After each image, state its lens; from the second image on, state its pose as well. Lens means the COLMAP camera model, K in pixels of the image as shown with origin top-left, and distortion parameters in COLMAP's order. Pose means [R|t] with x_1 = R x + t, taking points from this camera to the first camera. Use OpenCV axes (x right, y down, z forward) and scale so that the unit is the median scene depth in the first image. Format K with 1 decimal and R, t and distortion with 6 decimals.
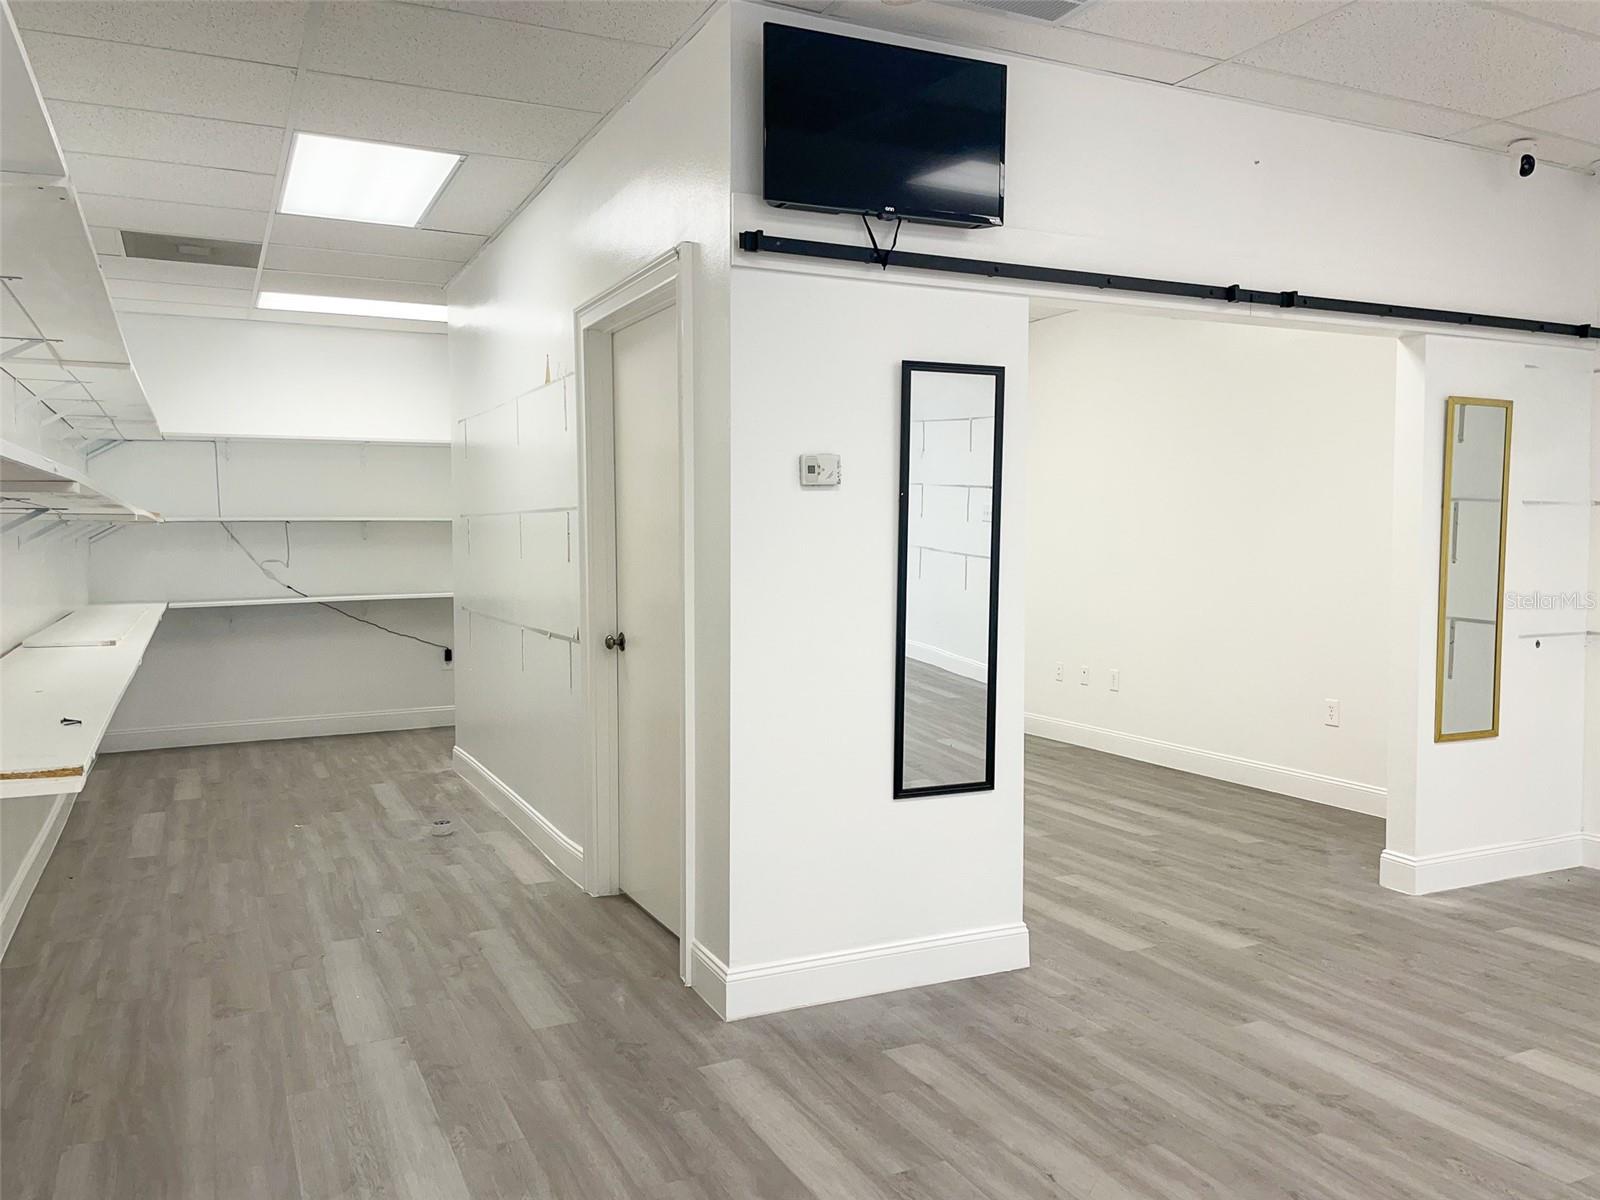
lens RADIAL K [[1234.9, 0, 813.7], [0, 1234.9, 598.4], [0, 0, 1]] dist [0.071579, -0.093822]
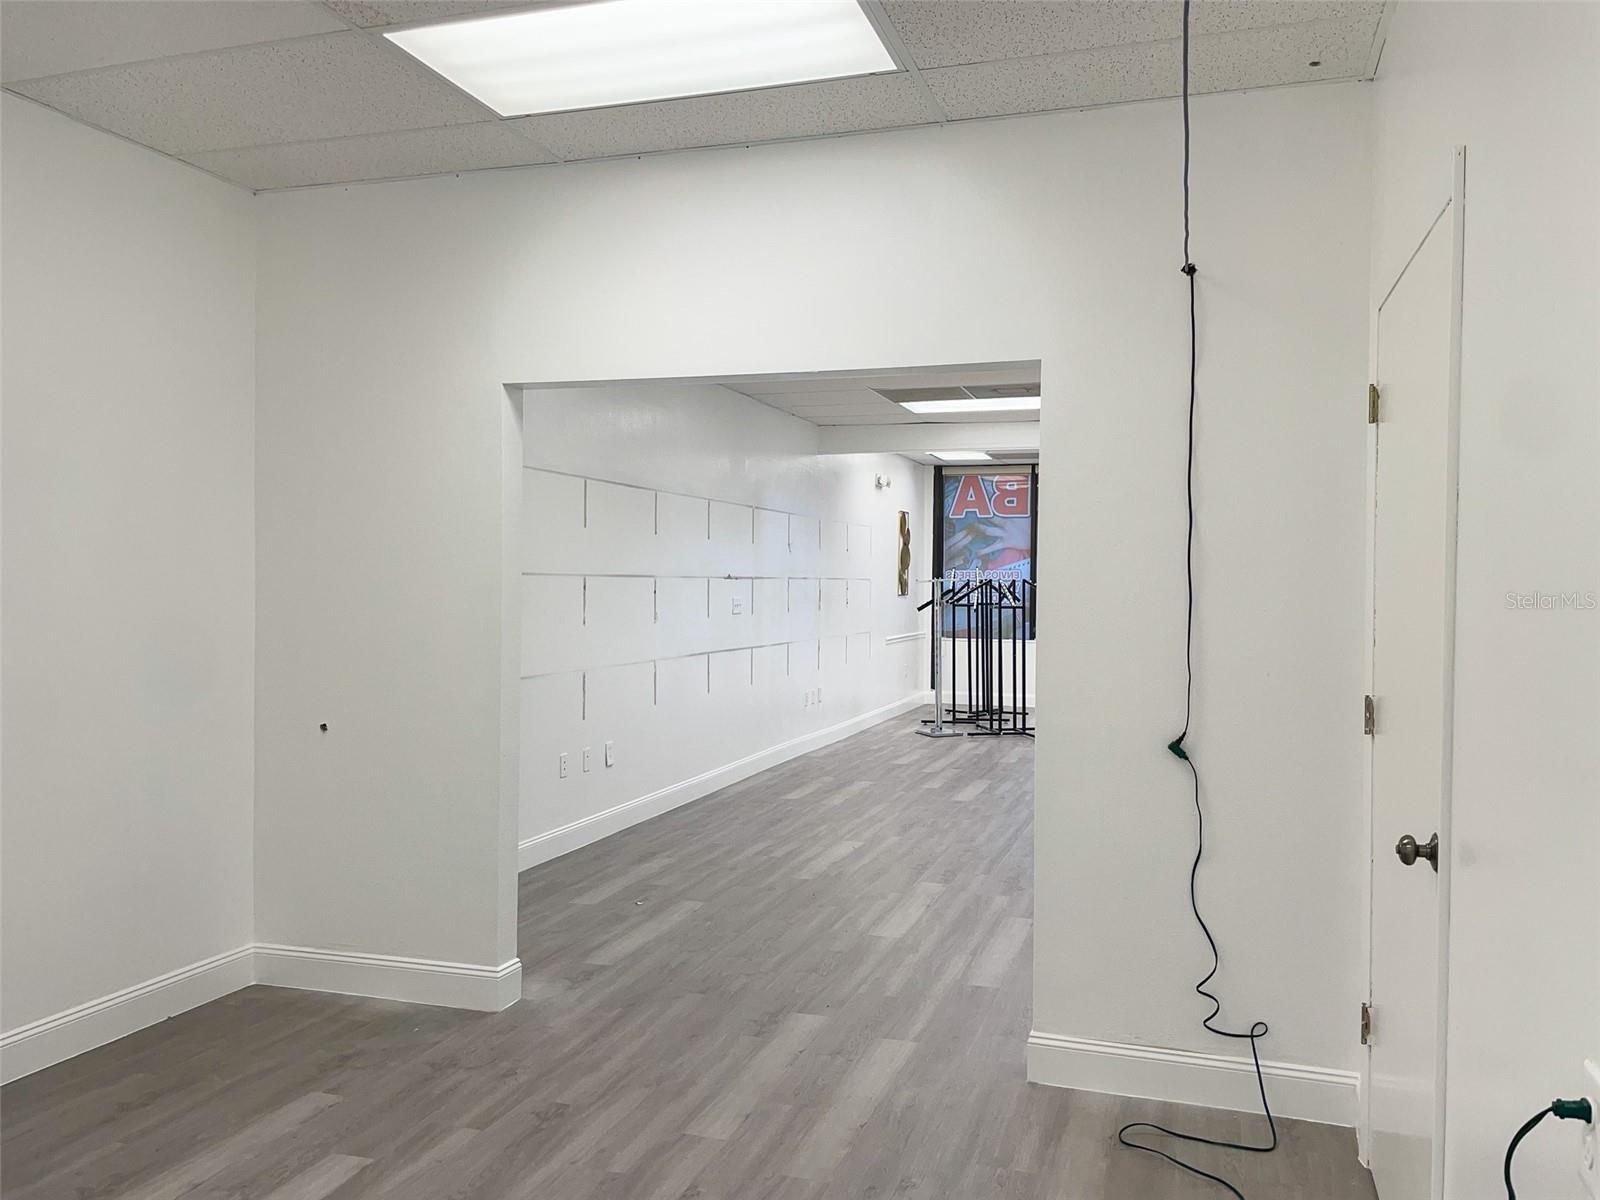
lens RADIAL K [[1234.9, 0, 798.7], [0, 1234.9, 649.8], [0, 0, 1]] dist [0.071579, -0.093822]
pose [[-0.715621, -0.039589, 0.697366, -0.266465], [0.030912, 0.995619, 0.088242, -0.083097], [-0.697805, 0.084705, -0.711262, 1.348328]]
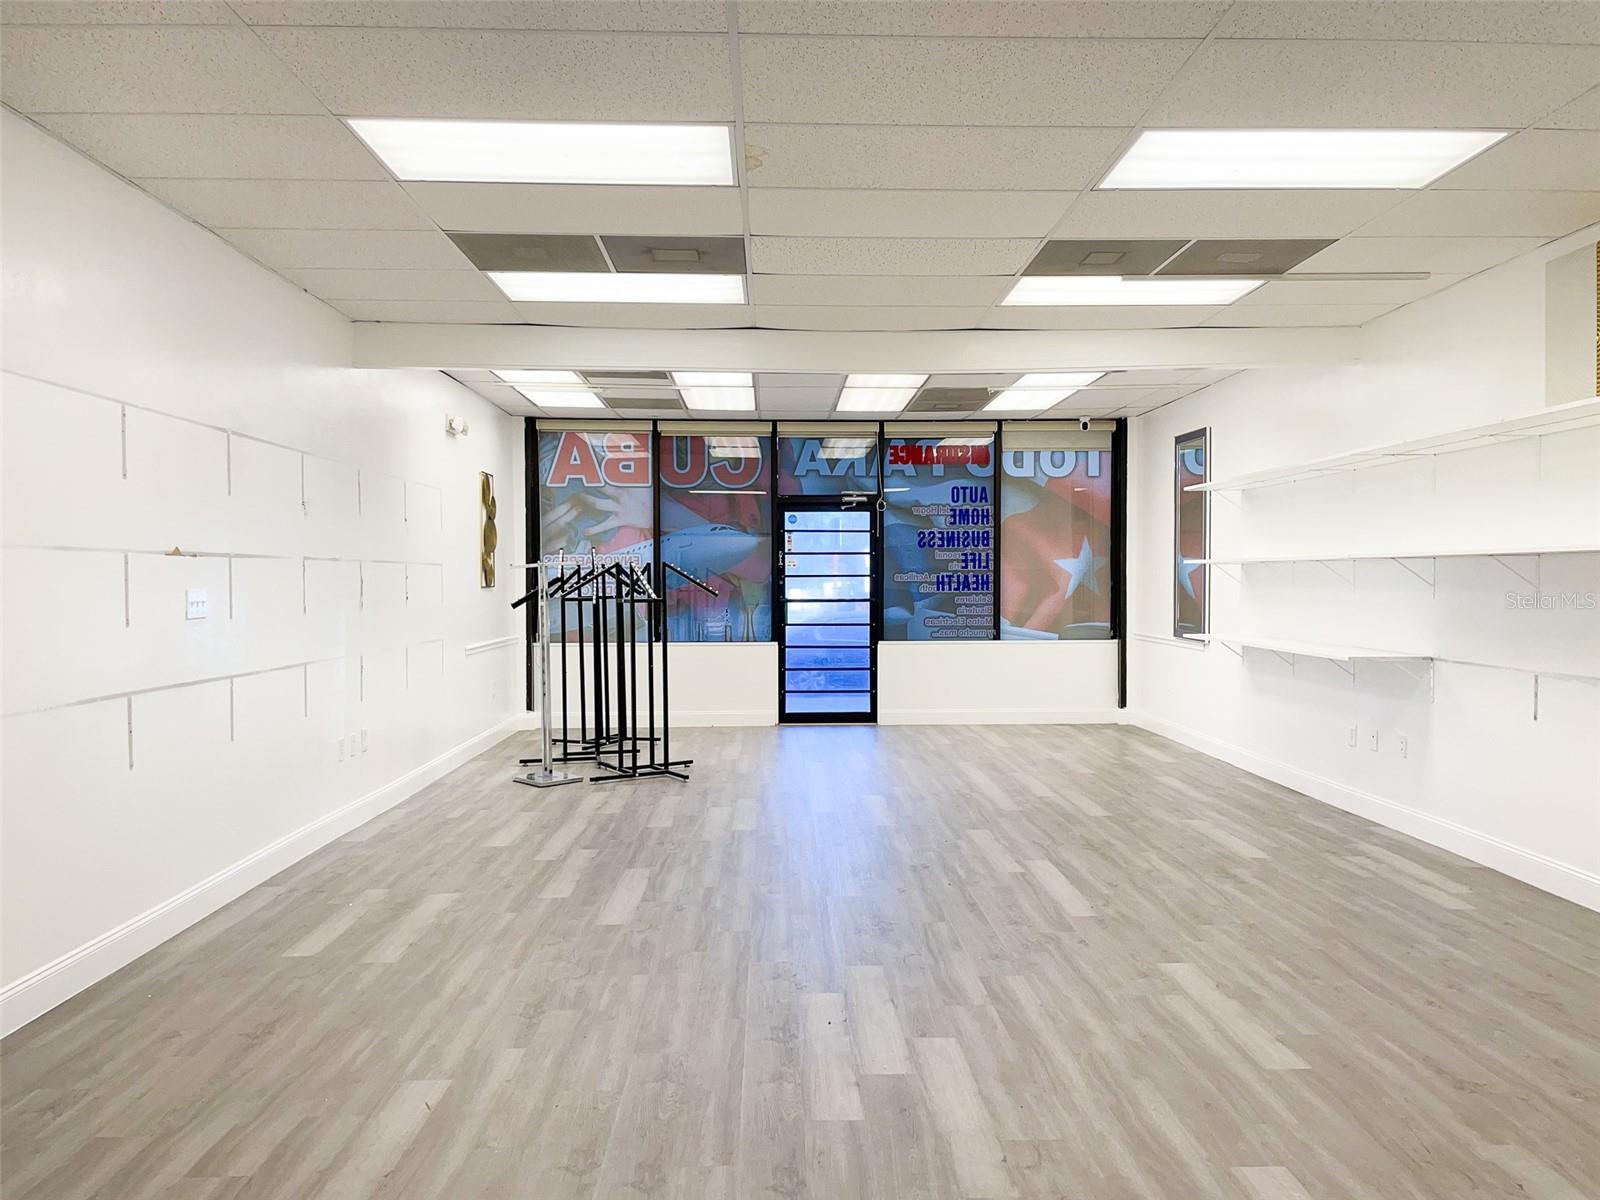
lens RADIAL K [[1234.9, 0, 812.9], [0, 1234.9, 609.6], [0, 0, 1]] dist [0.071579, -0.093822]
pose [[-0.913410, -0.003751, 0.407023, 0.162427], [0.026485, 0.997291, 0.068625, -0.044175], [-0.406178, 0.073463, -0.910836, 0.872564]]
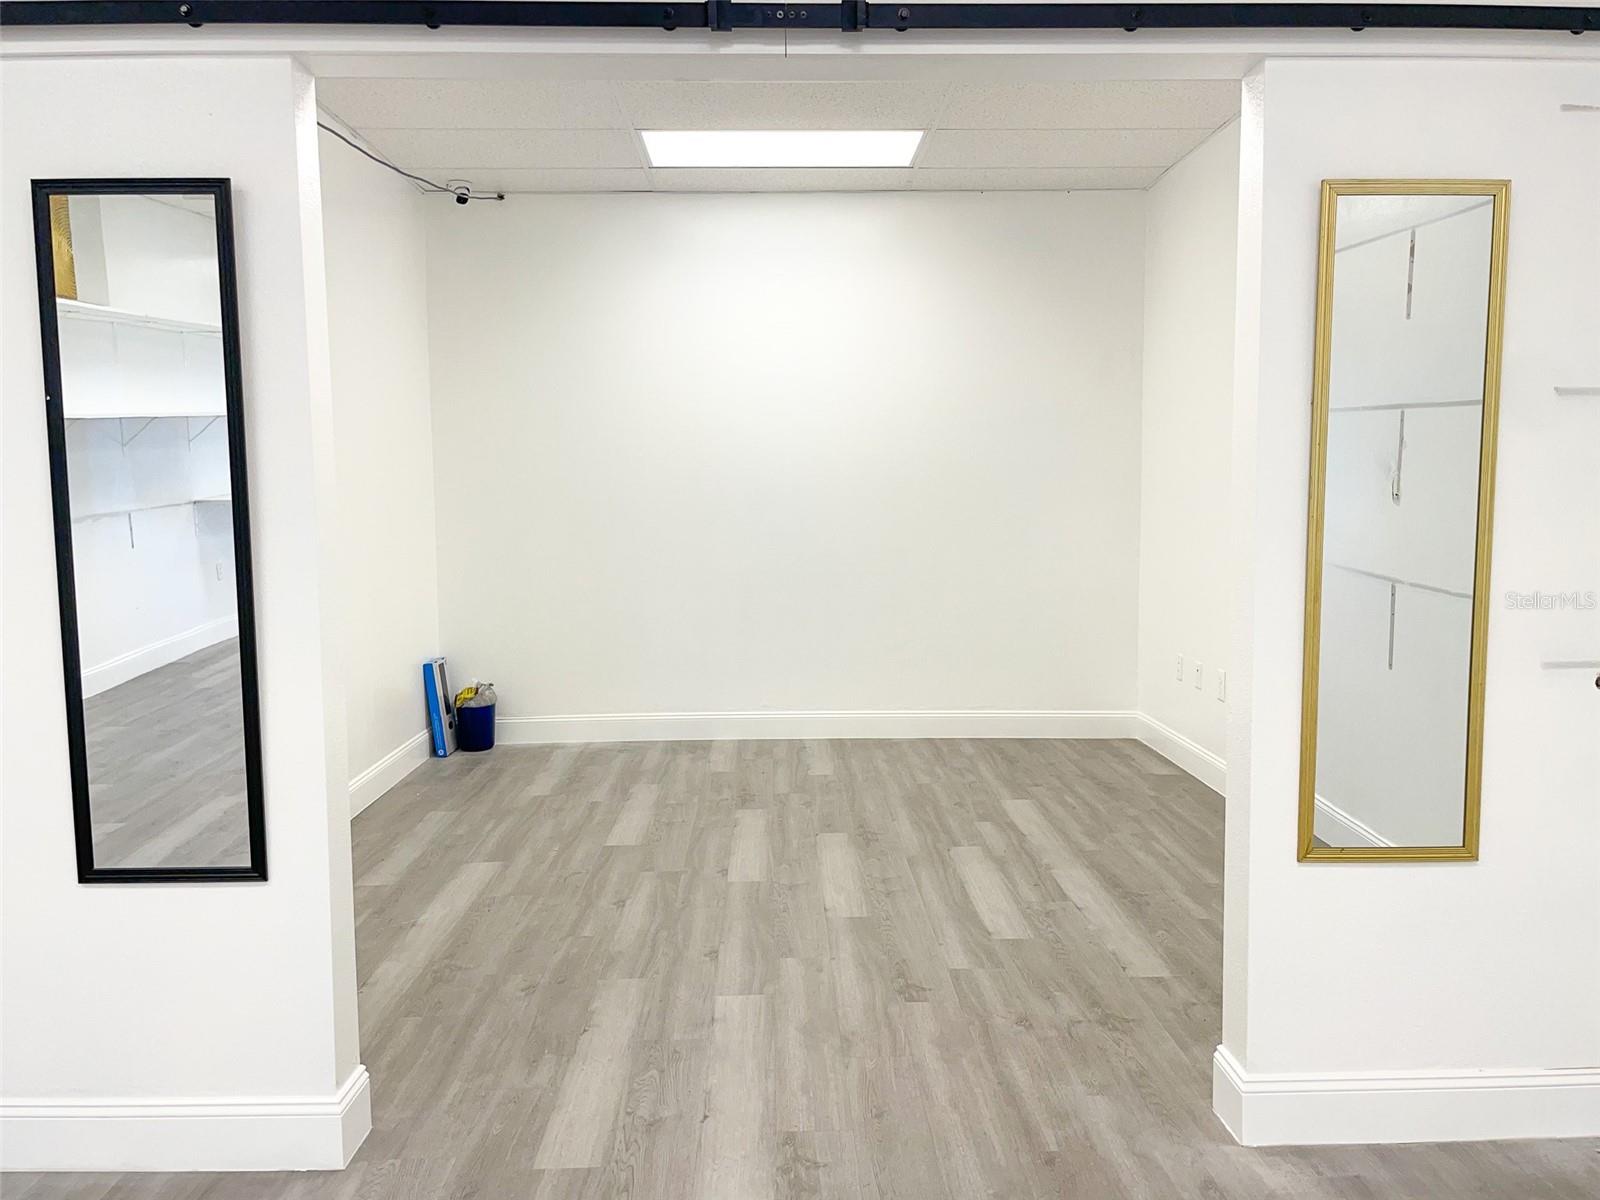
lens RADIAL K [[1234.9, 0, 811.9], [0, 1234.9, 595.8], [0, 0, 1]] dist [0.071579, -0.093822]
pose [[0.911621, 0.026528, -0.410176, 0.476643], [-0.013499, 0.999309, 0.034629, -0.008811], [0.410811, -0.026032, 0.911349, 0.408887]]
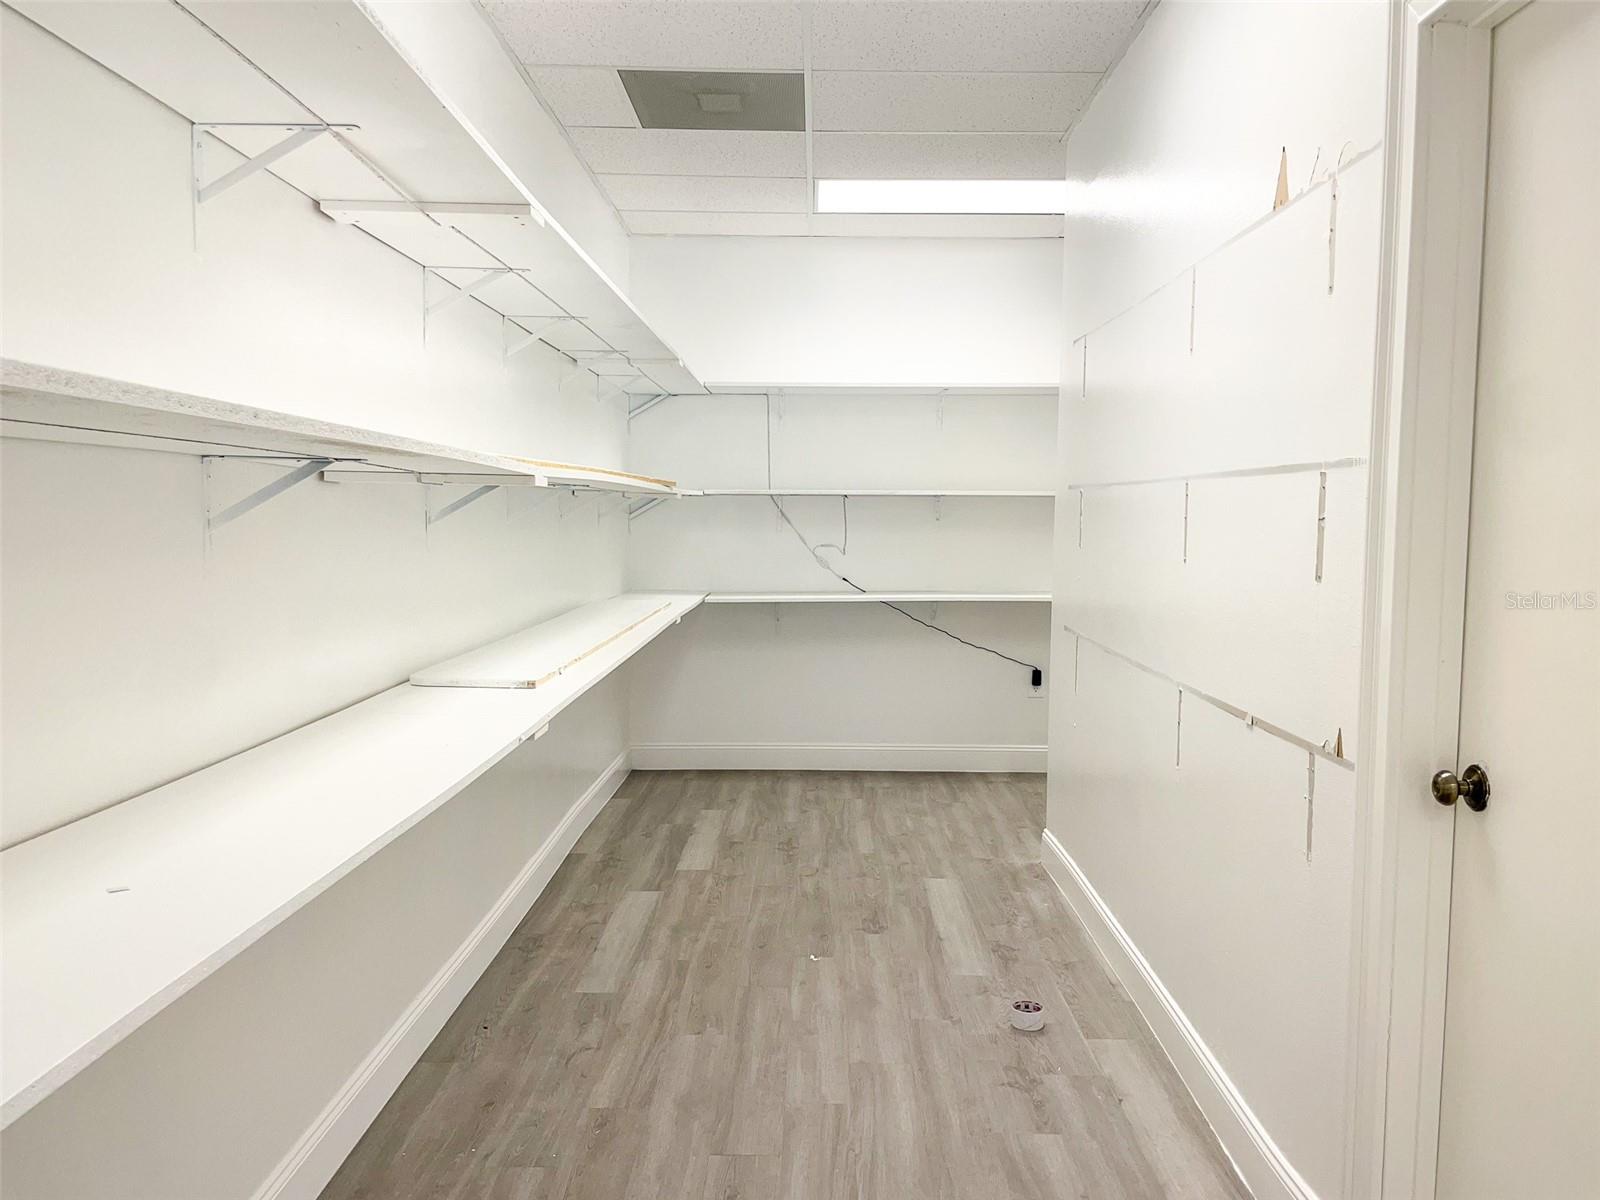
lens RADIAL K [[1234.9, 0, 812.0], [0, 1234.9, 606.8], [0, 0, 1]] dist [0.071579, -0.093822]
pose [[0.895748, 0.048007, -0.441962, -0.153726], [-0.037371, 0.998765, 0.032747, -0.026713], [0.442988, -0.012817, 0.896436, 0.475782]]
